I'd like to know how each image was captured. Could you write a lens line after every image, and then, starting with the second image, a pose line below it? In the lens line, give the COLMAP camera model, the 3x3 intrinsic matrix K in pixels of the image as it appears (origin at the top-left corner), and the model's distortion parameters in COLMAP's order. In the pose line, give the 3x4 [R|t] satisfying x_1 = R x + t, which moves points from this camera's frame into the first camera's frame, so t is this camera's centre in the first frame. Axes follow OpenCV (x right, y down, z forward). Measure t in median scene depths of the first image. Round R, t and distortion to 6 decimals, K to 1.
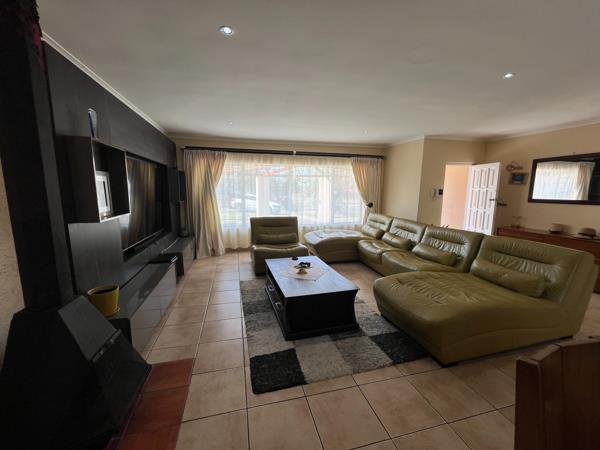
lens RADIAL K [[243.0, 0, 298.3], [0, 243.0, 225.1], [0, 0, 1]] dist [0.000555, 0.000074]
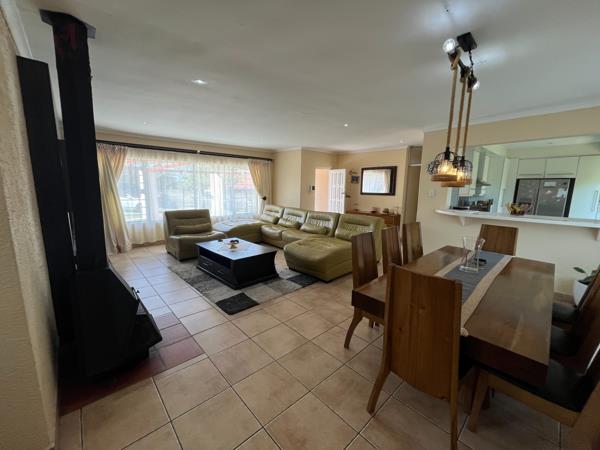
lens RADIAL K [[243.0, 0, 298.3], [0, 243.0, 225.0], [0, 0, 1]] dist [0.000555, 0.000074]
pose [[0.881663, -0.068221, 0.466921, -0.177505], [0.061049, 0.997669, 0.030493, 0.032172], [-0.467913, 0.001621, 0.883773, -0.220350]]
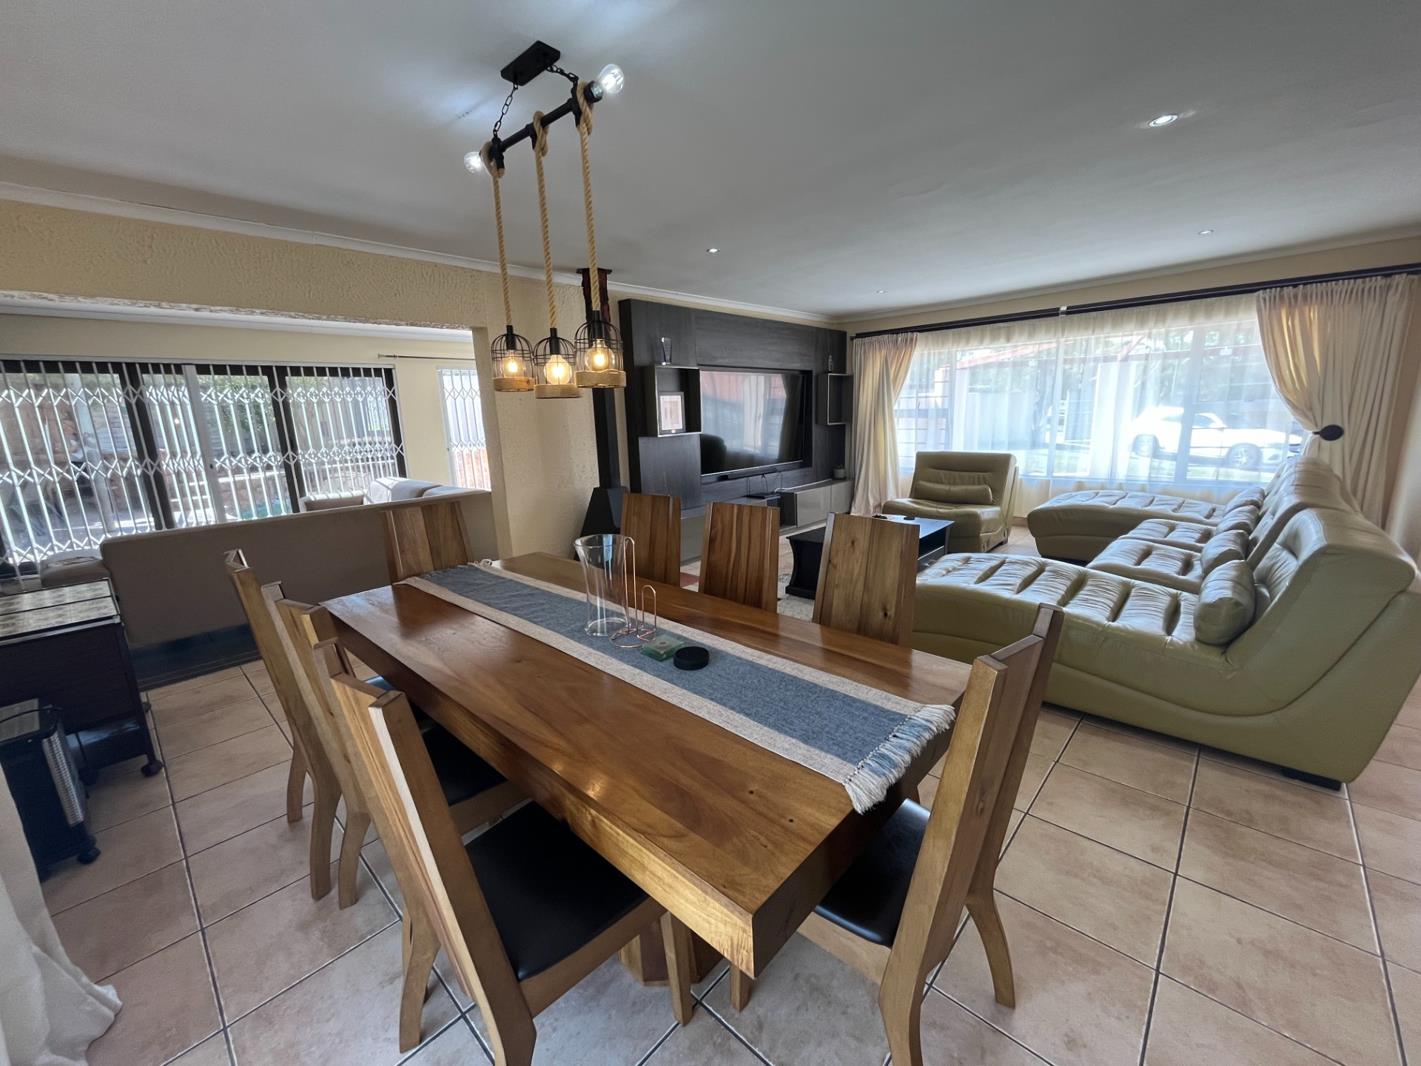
lens RADIAL K [[575.4, 0, 710.1], [0, 575.4, 532.3], [0, 0, 1]] dist [0.000555, 0.000074]
pose [[0.532433, 0.150263, -0.833028, 0.657400], [-0.093547, 0.988535, 0.118523, 0.040677], [0.841287, 0.014822, 0.540385, -0.107155]]
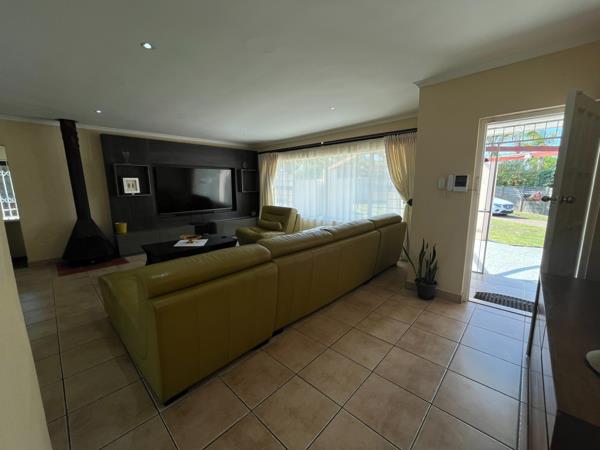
lens RADIAL K [[243.0, 0, 301.9], [0, 243.0, 225.1], [0, 0, 1]] dist [0.000555, 0.000074]
pose [[0.534421, 0.129813, -0.835190, 0.917426], [-0.114515, 0.990145, 0.080622, -0.050465], [0.837425, 0.052555, 0.544020, 0.481375]]
